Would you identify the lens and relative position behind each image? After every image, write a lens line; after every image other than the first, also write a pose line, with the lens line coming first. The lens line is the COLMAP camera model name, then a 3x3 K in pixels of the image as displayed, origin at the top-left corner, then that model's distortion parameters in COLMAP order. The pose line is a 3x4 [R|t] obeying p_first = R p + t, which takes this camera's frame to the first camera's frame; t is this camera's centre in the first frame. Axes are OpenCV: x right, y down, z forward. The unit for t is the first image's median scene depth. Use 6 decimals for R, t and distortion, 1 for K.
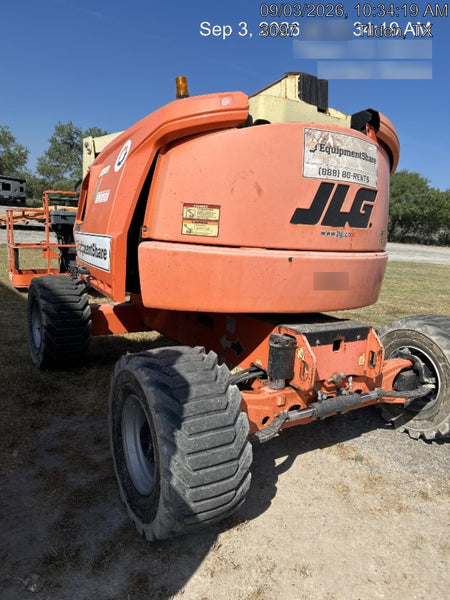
lens RADIAL K [[442.3, 0, 226.8], [0, 442.3, 305.8], [0, 0, 1]] dist [0.009780, -0.002879]
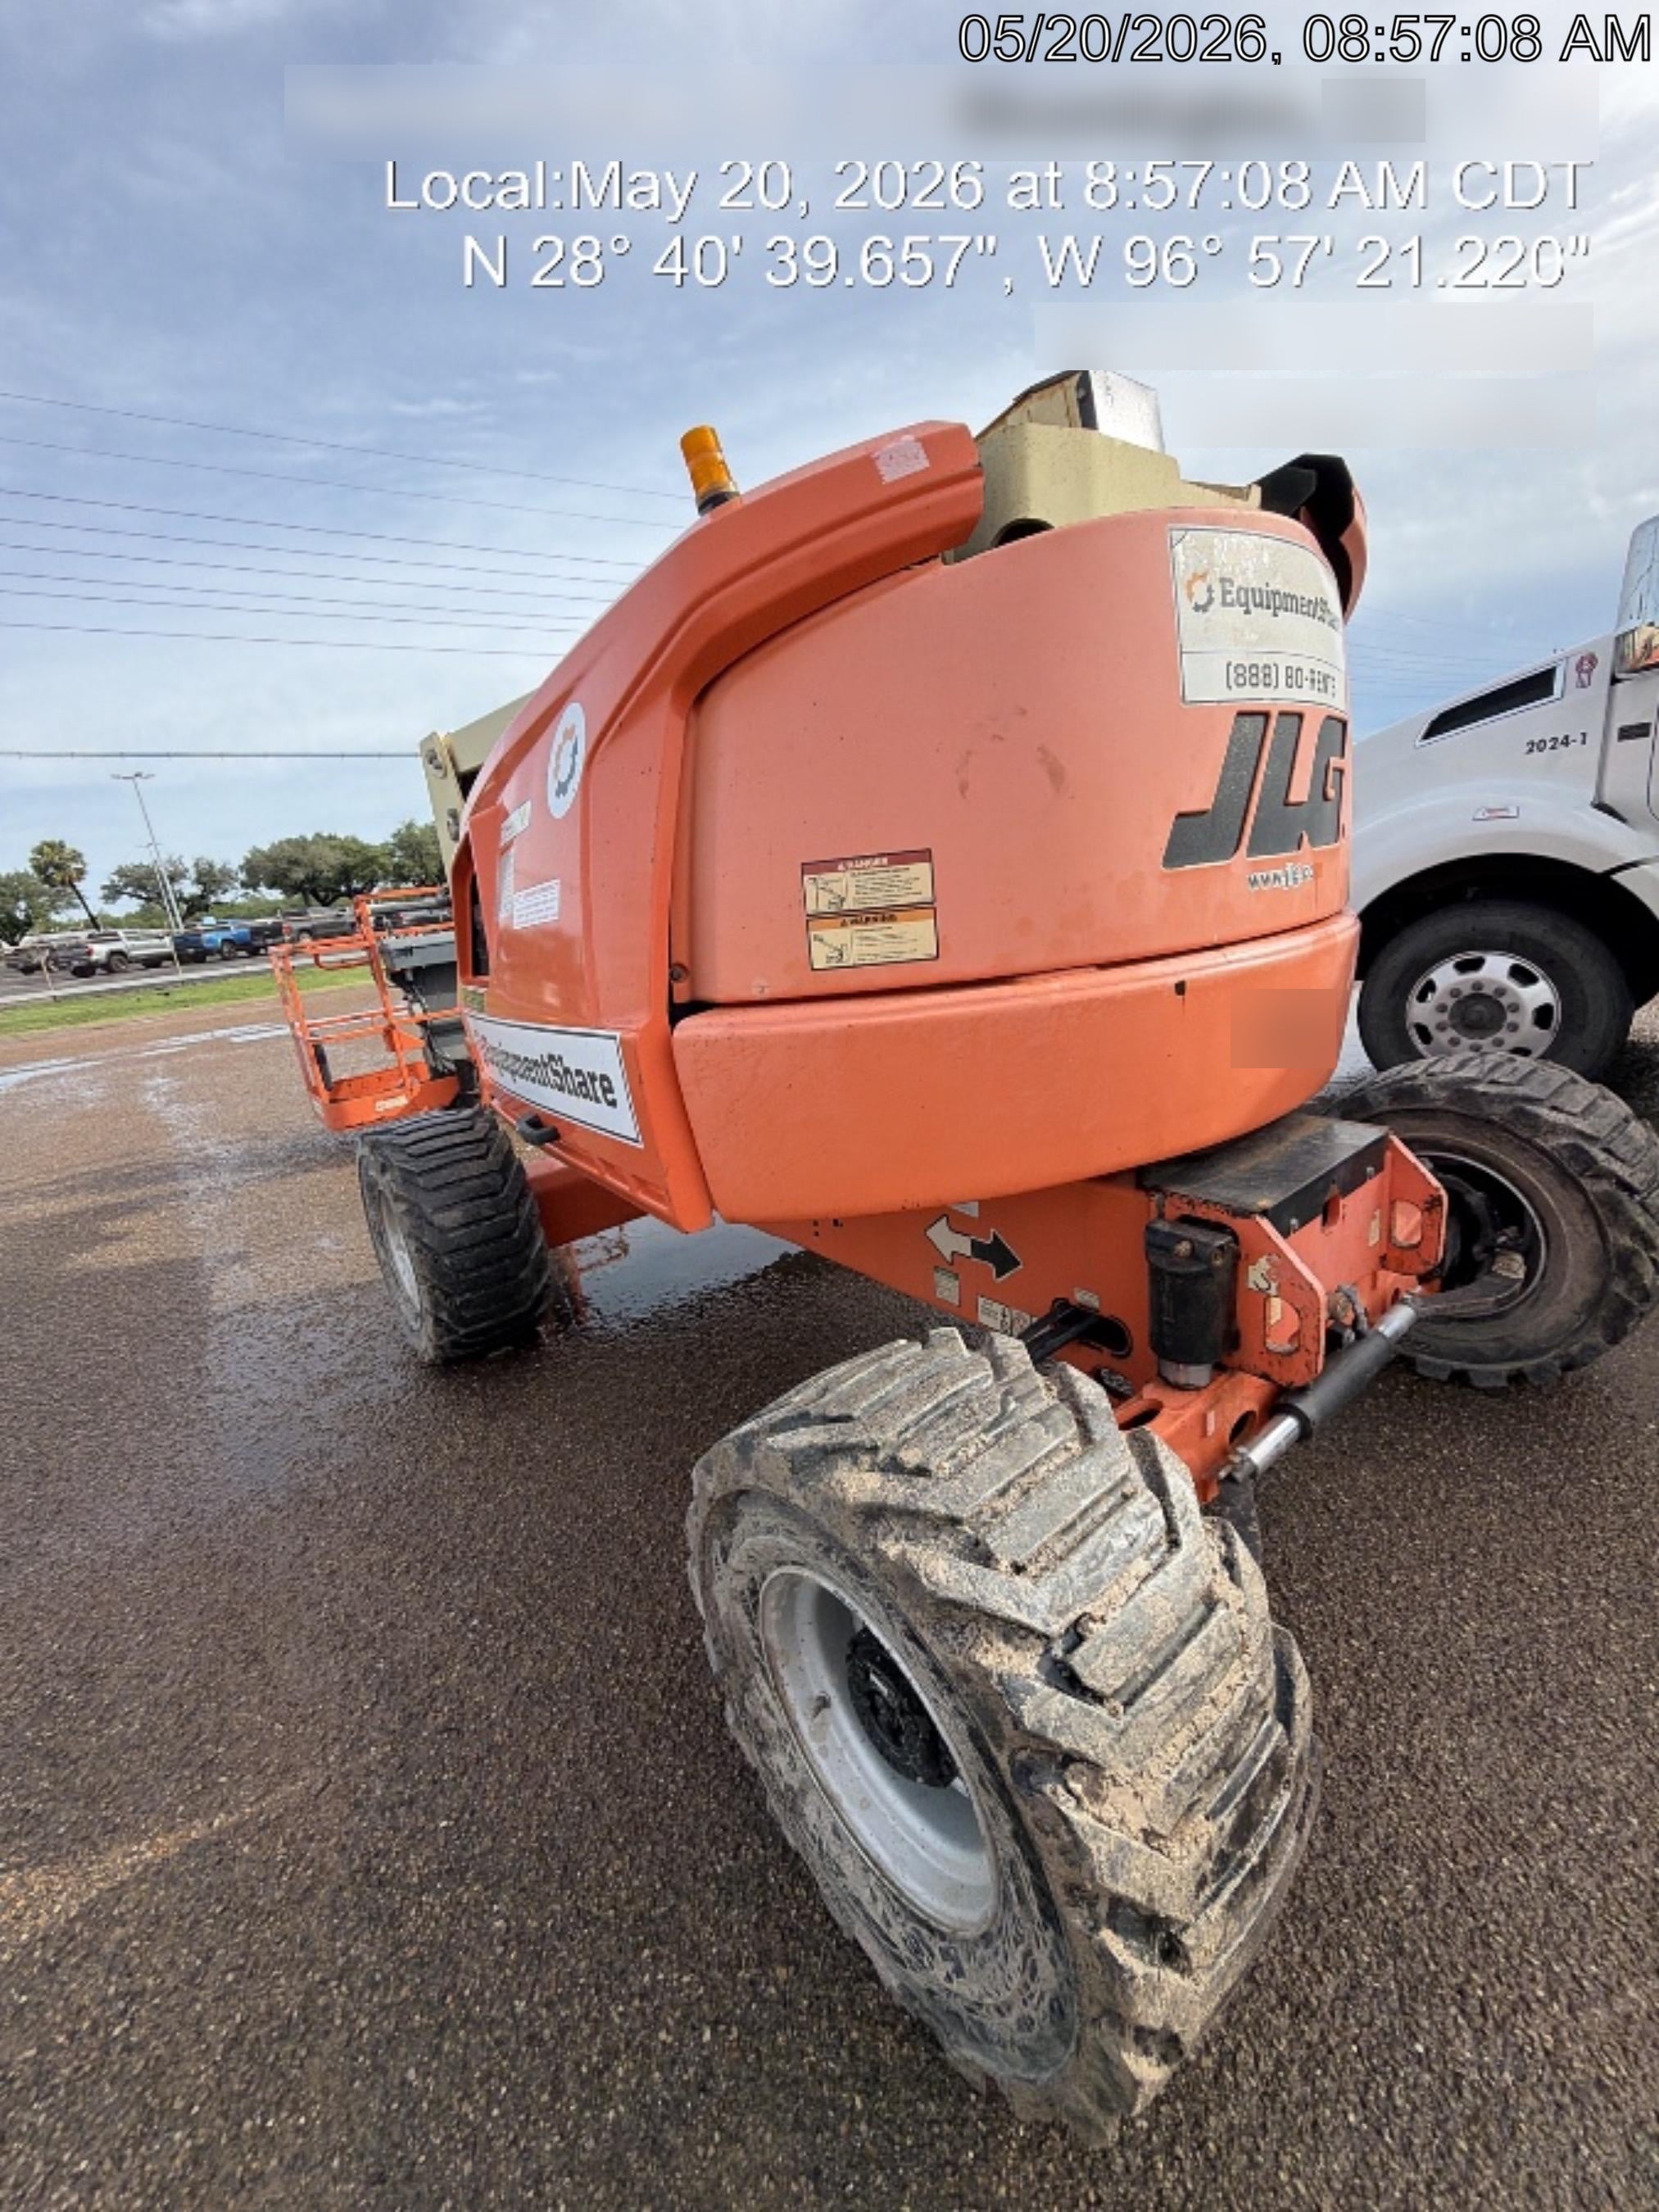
lens RADIAL K [[866.7, 0, 831.0], [0, 866.7, 1112.3], [0, 0, 1]] dist [-0.001892, 0.000837]
pose [[0.980491, -0.190956, 0.046613, -0.131397], [0.187203, 0.979472, 0.074765, -0.107138], [-0.059933, -0.064581, 0.996111, 0.407615]]
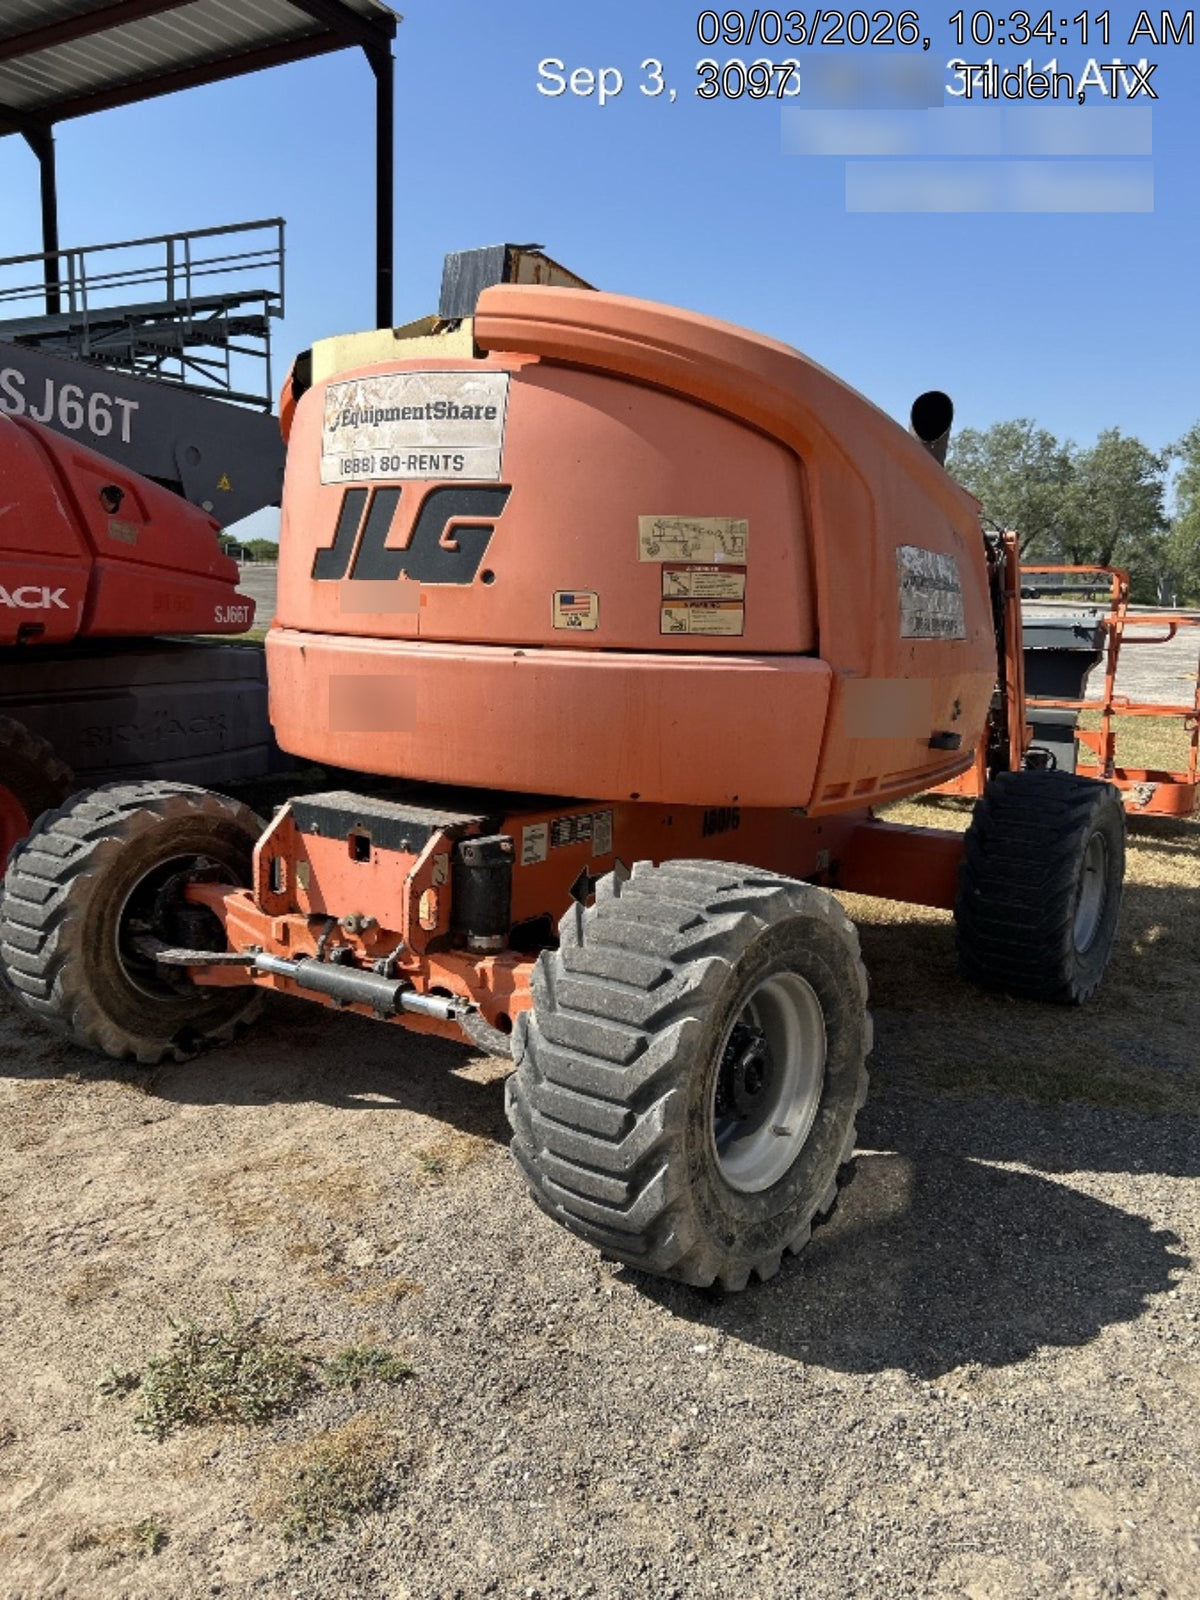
lens RADIAL K [[1179.6, 0, 595.6], [0, 1179.6, 812.5], [0, 0, 1]] dist [0.009780, -0.002879]
pose [[0.374089, 0.118087, -0.919844, 1.490578], [-0.188728, 0.980798, 0.049159, -0.050731], [0.907986, 0.155210, 0.389192, 0.789809]]
